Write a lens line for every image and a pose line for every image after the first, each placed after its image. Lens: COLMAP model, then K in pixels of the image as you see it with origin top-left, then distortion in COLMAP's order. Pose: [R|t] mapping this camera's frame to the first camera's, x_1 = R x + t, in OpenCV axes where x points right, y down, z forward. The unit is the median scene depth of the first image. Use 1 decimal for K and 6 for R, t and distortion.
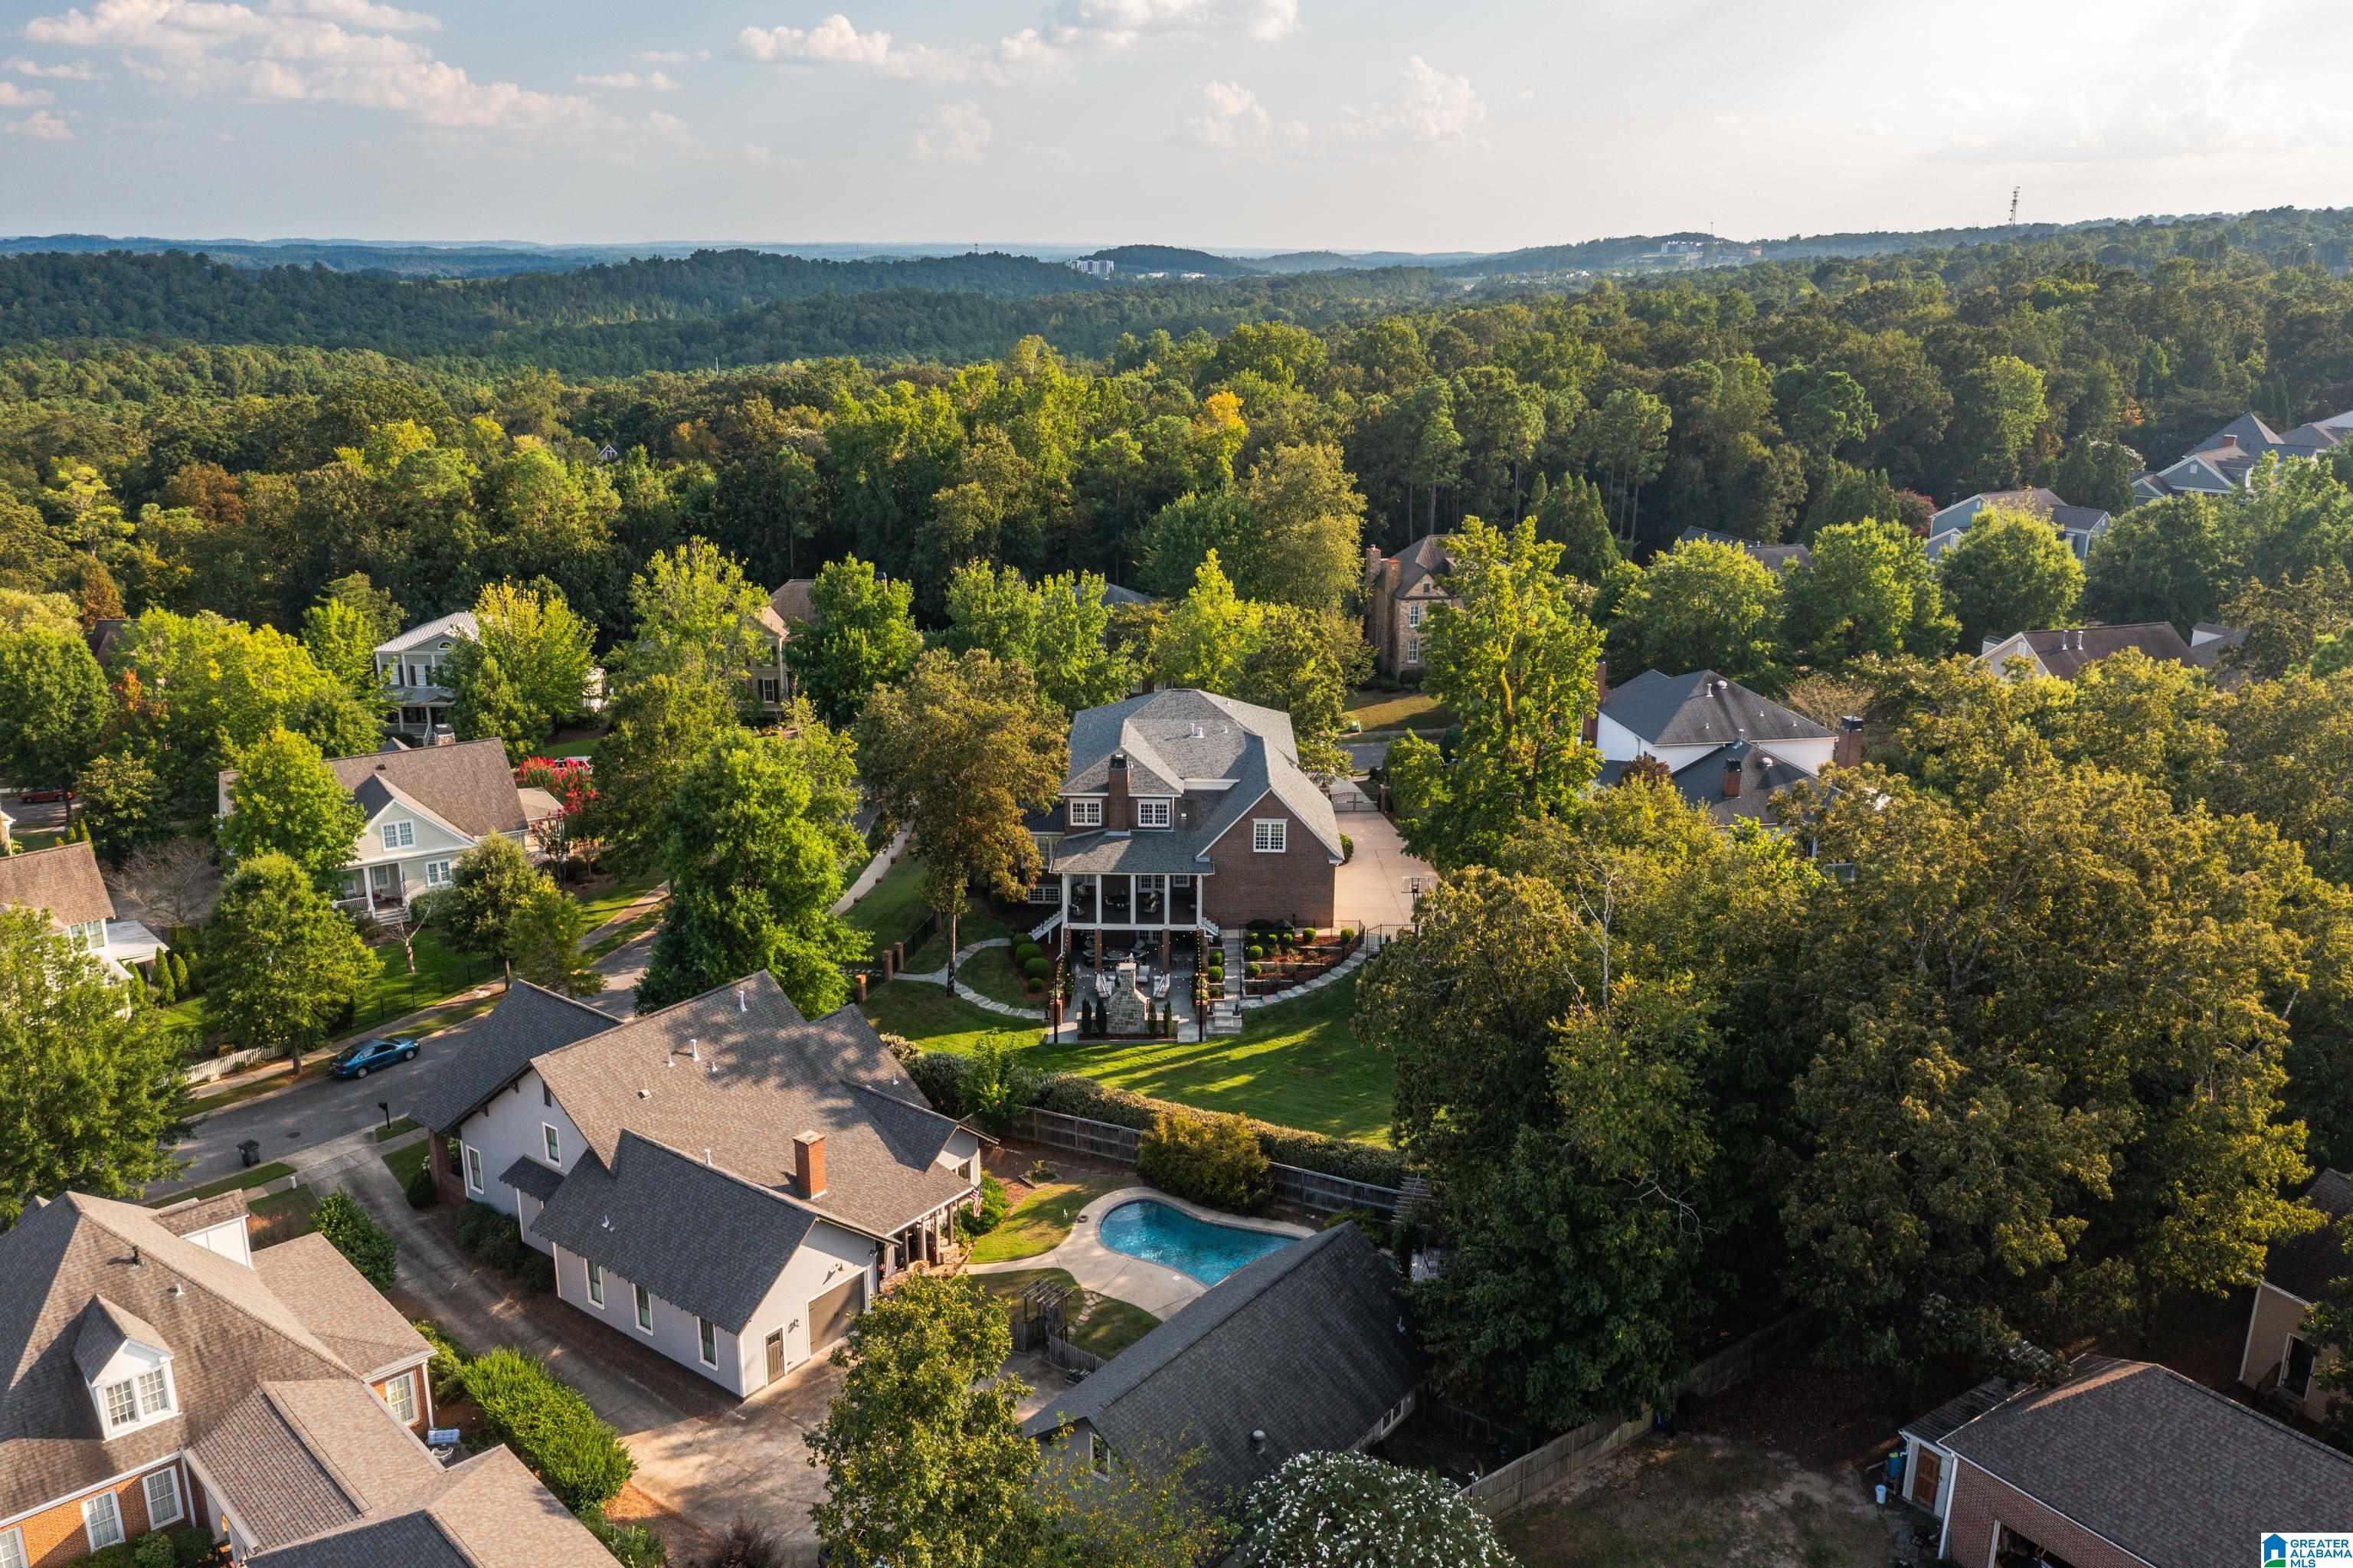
lens RADIAL K [[1853.9, 0, 1176.5], [0, 1853.9, 784.0], [0, 0, 1]] dist [0.048614, -0.001052]
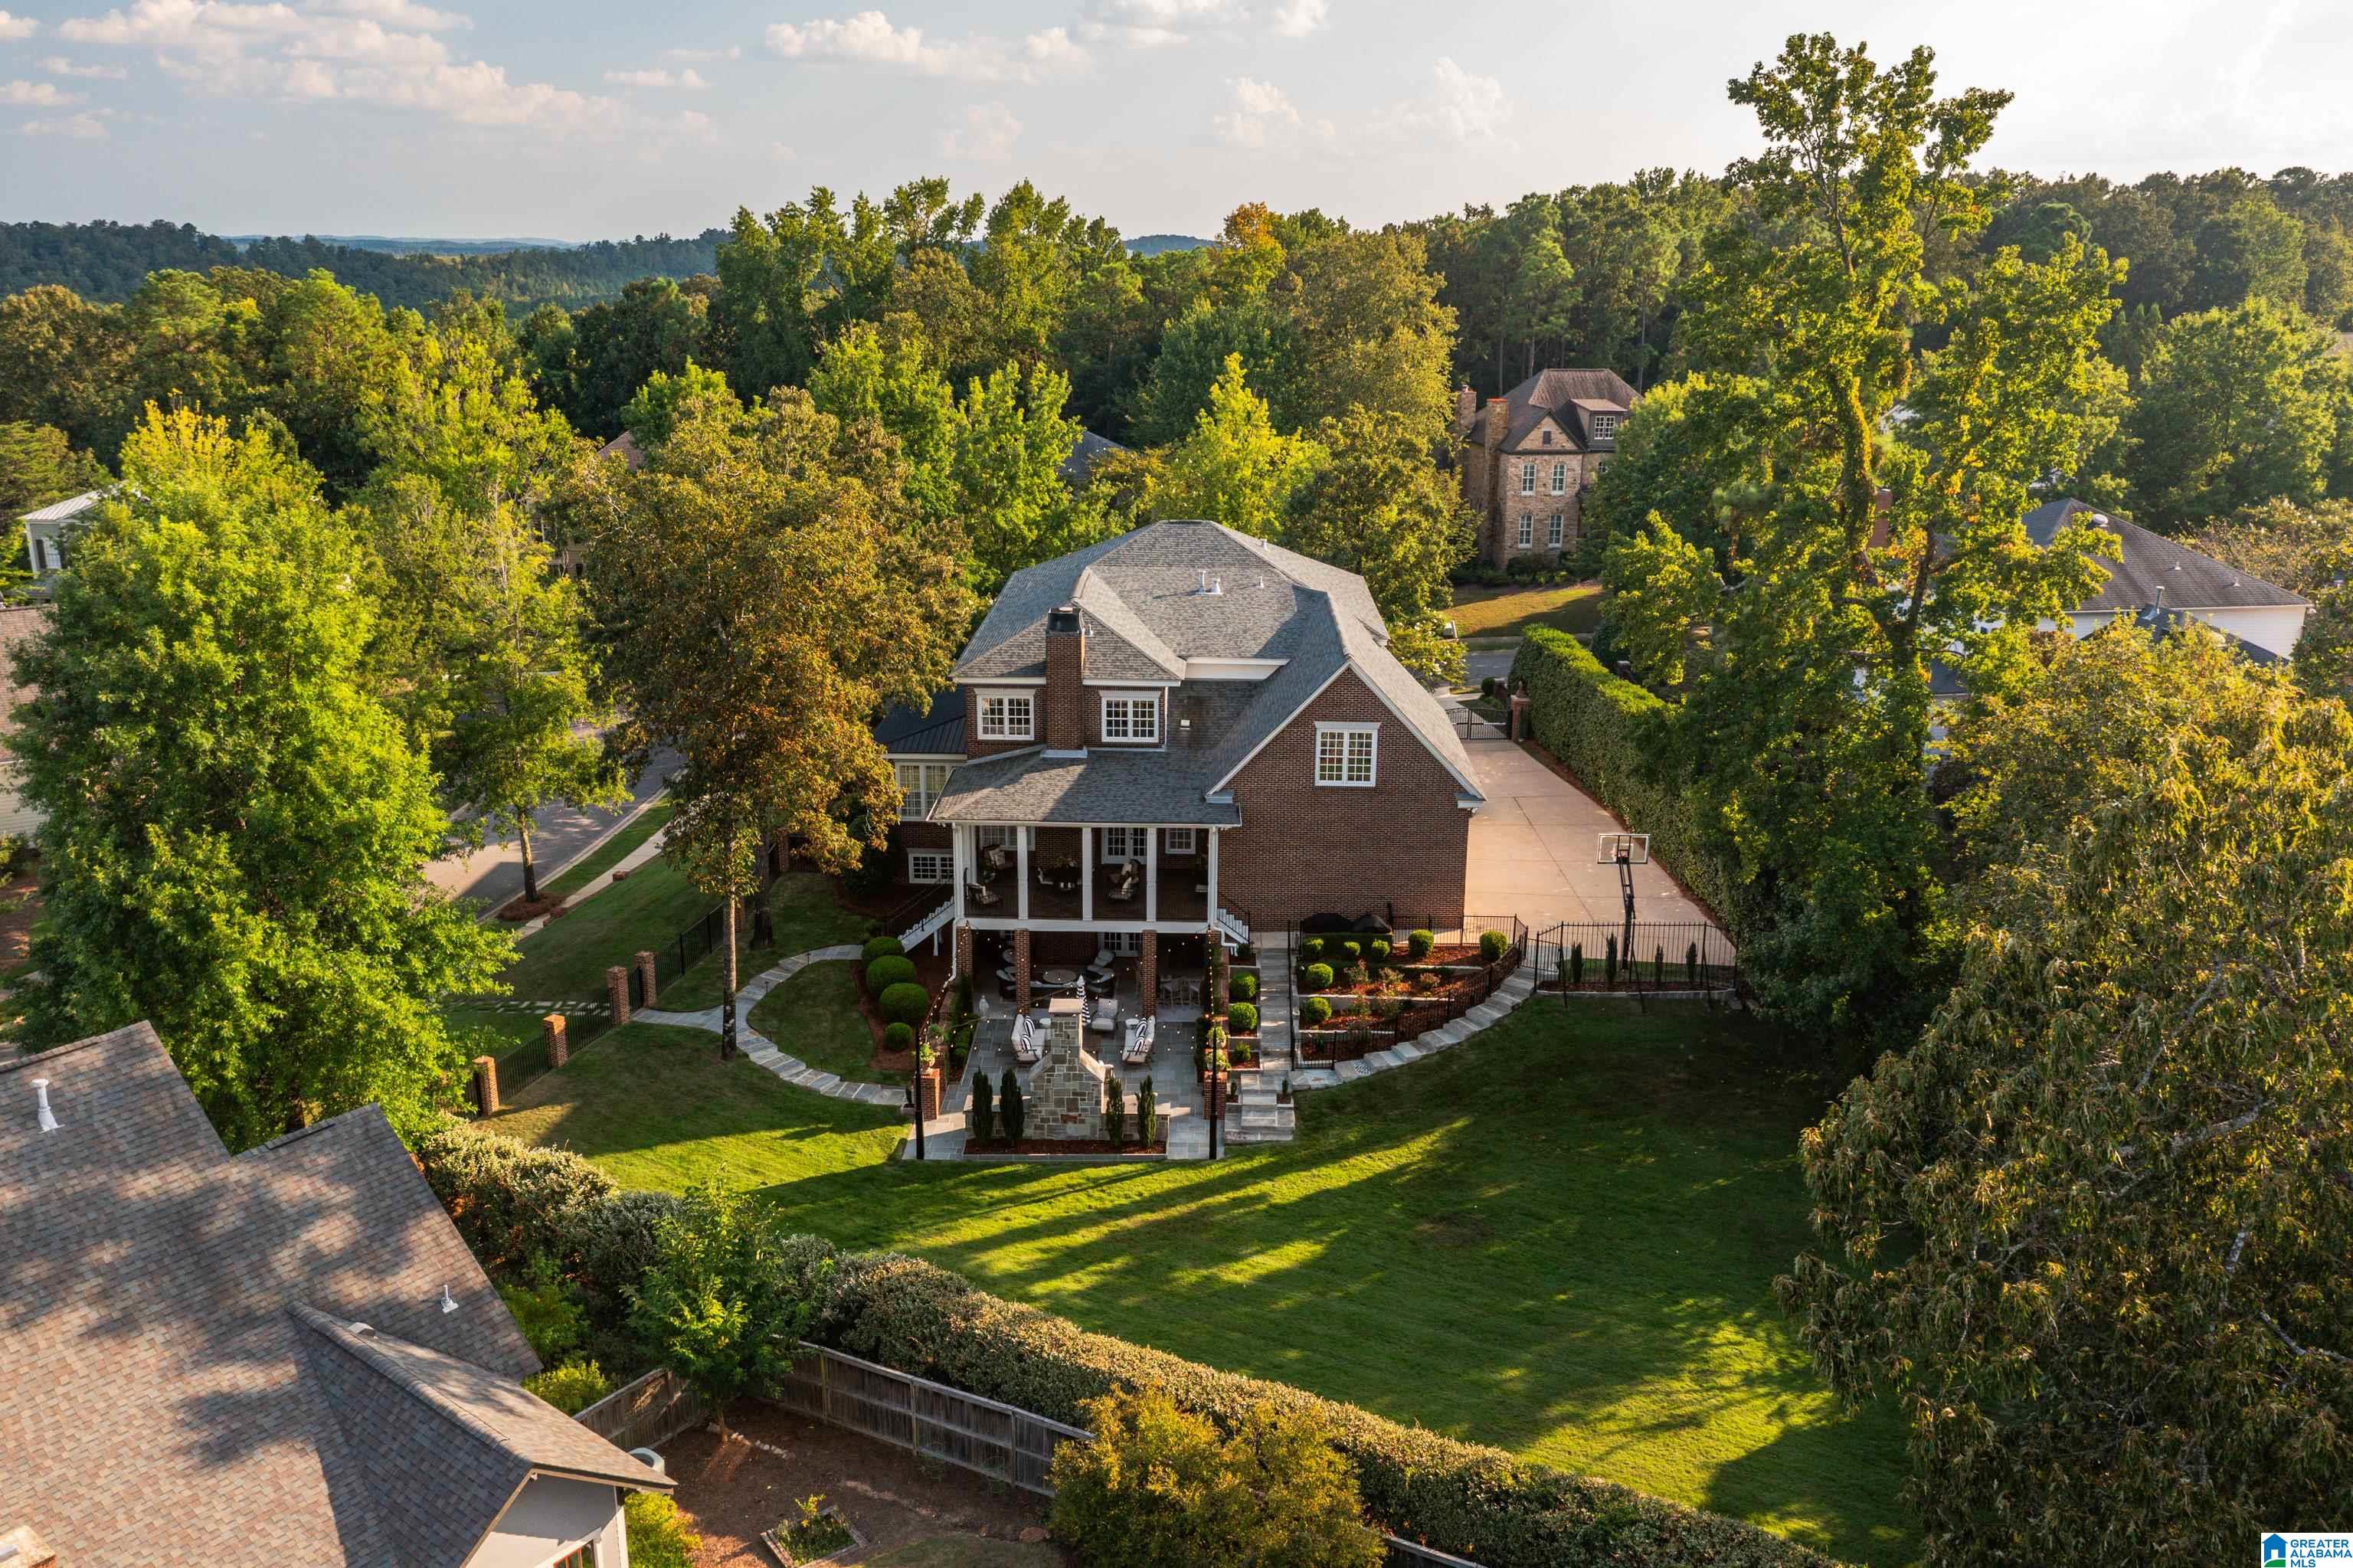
lens RADIAL K [[1852.8, 0, 1176.5], [0, 1852.8, 784.0], [0, 0, 1]] dist [-0.015828, -0.000772]
pose [[0.999931, 0.005039, -0.010613, 0.007541], [-0.005045, 0.999987, -0.000507, 0.036621], [0.010610, 0.000560, 0.999944, 0.470769]]
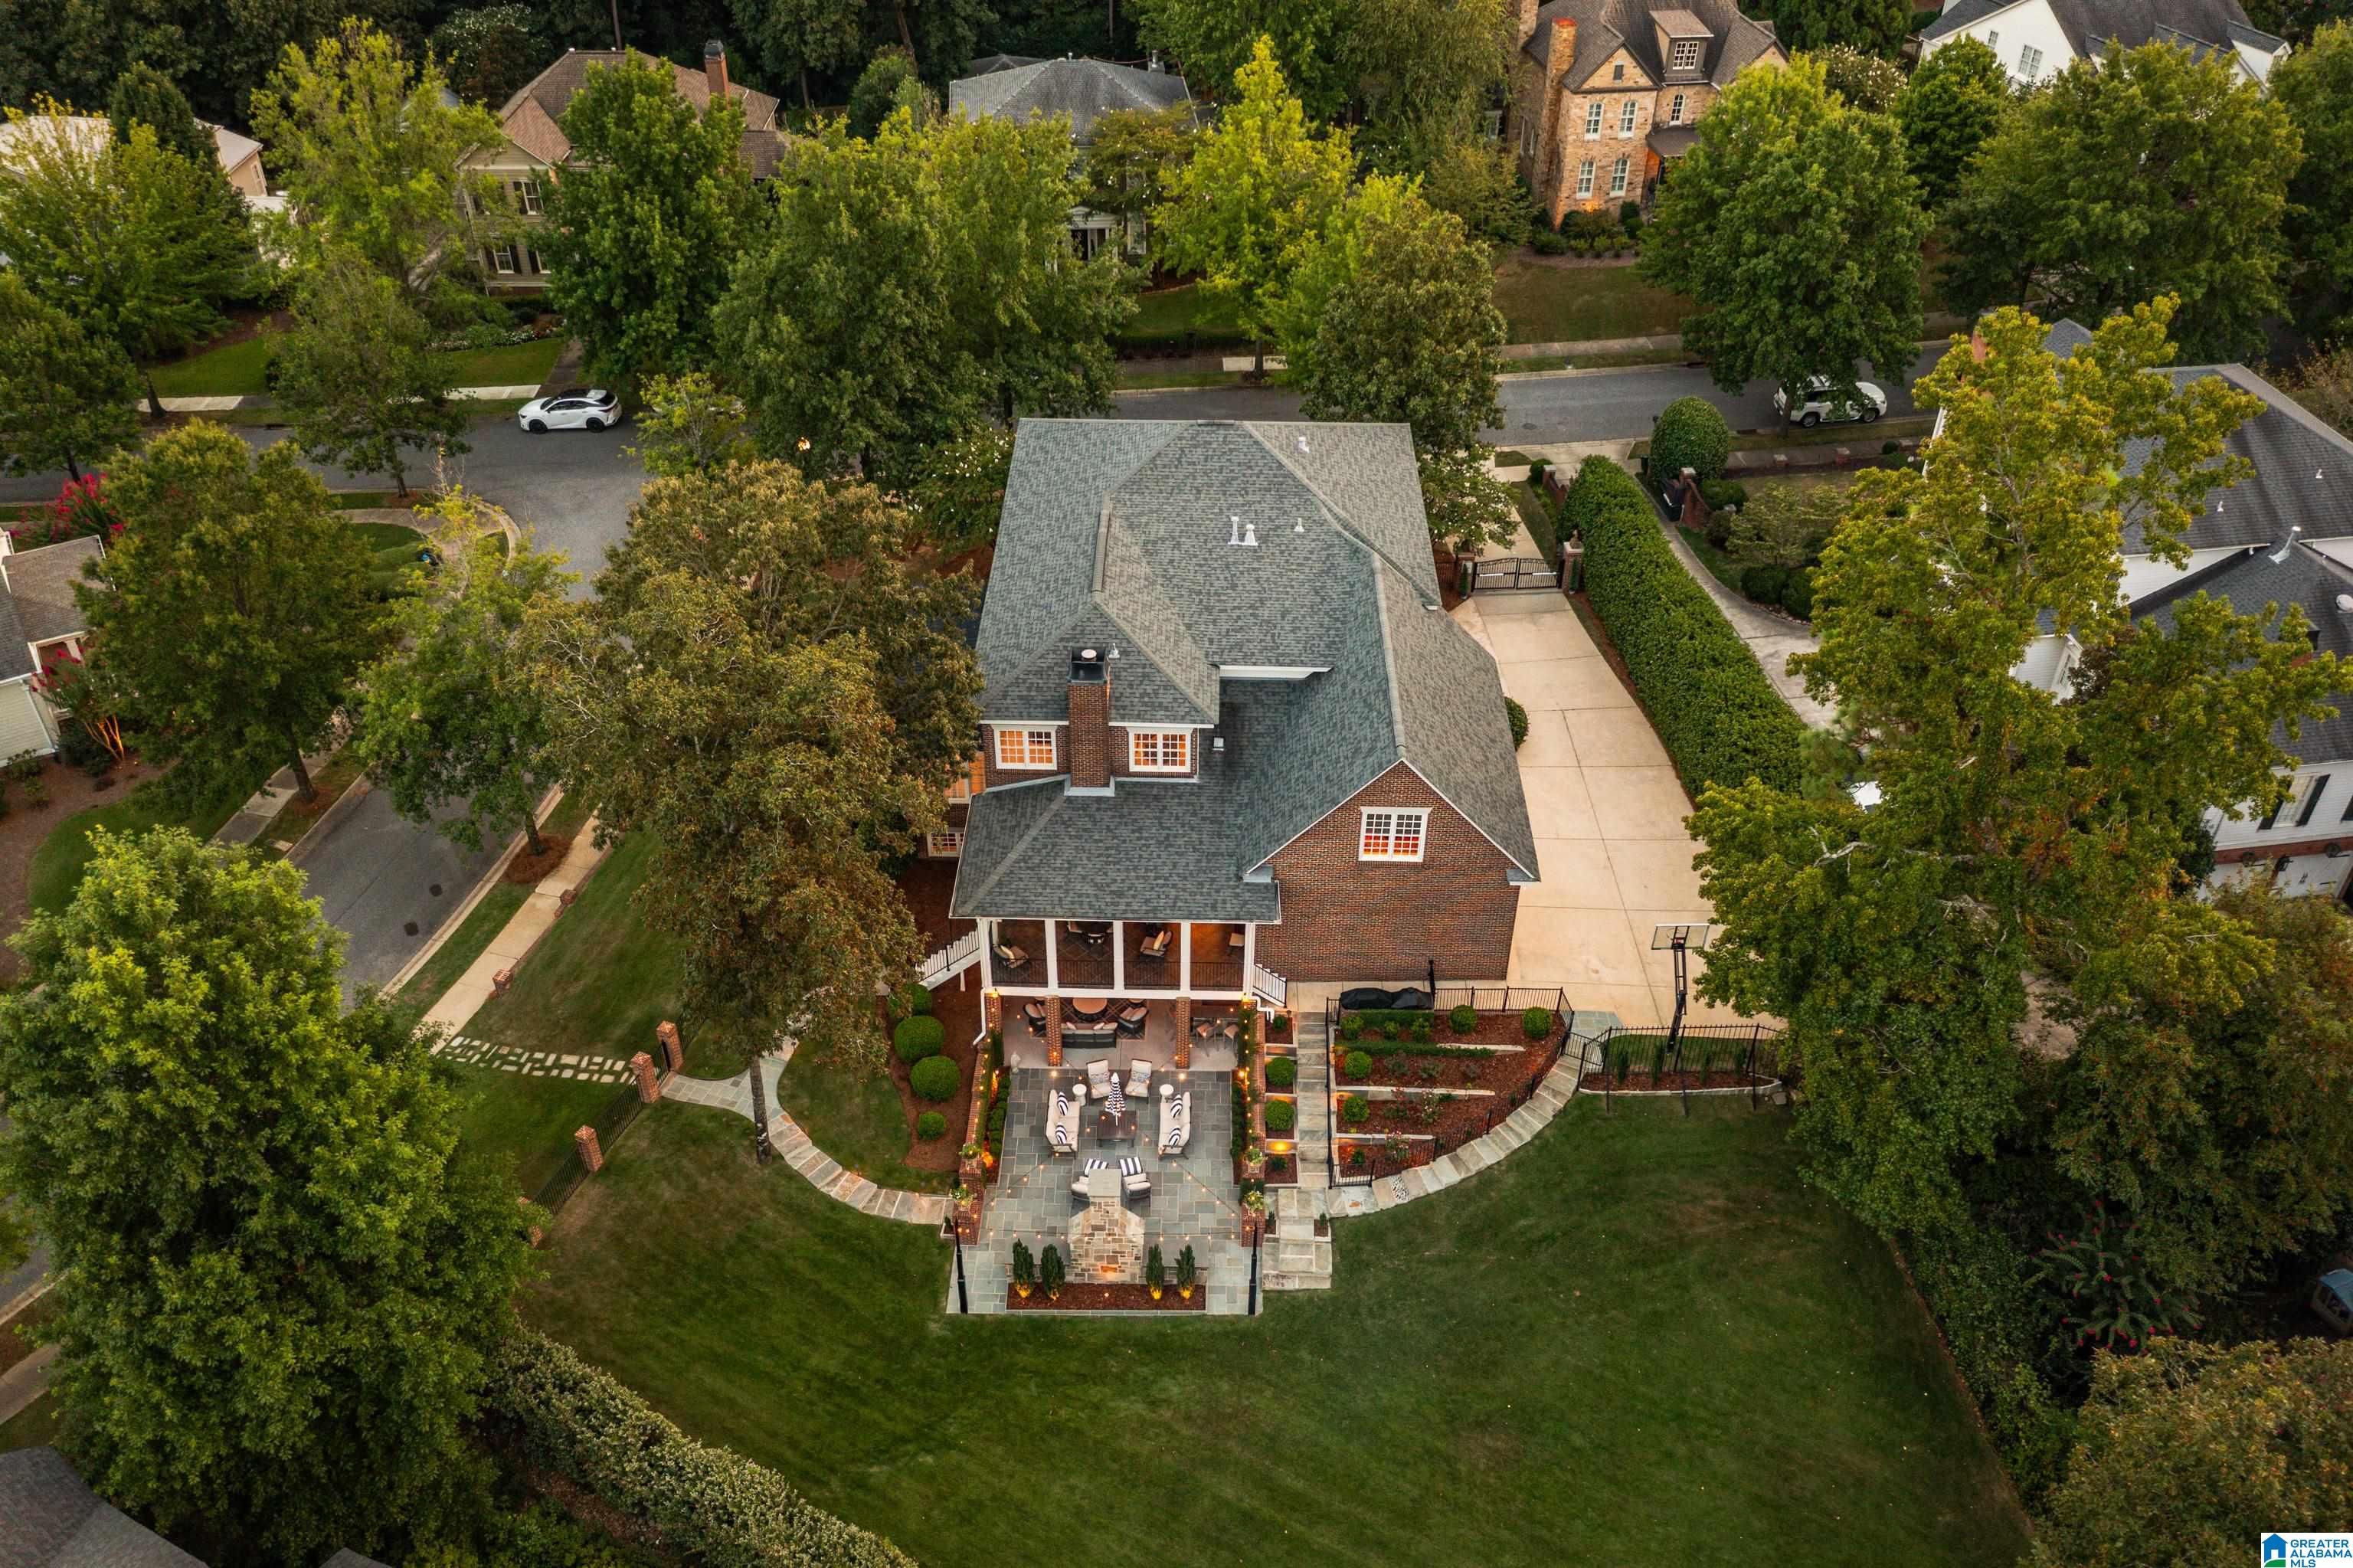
lens RADIAL K [[1852.8, 0, 1176.5], [0, 1852.8, 784.0], [0, 0, 1]] dist [-0.015828, -0.000772]
pose [[0.999957, 0.004497, -0.008085, -0.003608], [-0.001249, 0.931553, 0.363604, -0.163706], [0.009167, -0.363579, 0.931518, 0.543220]]
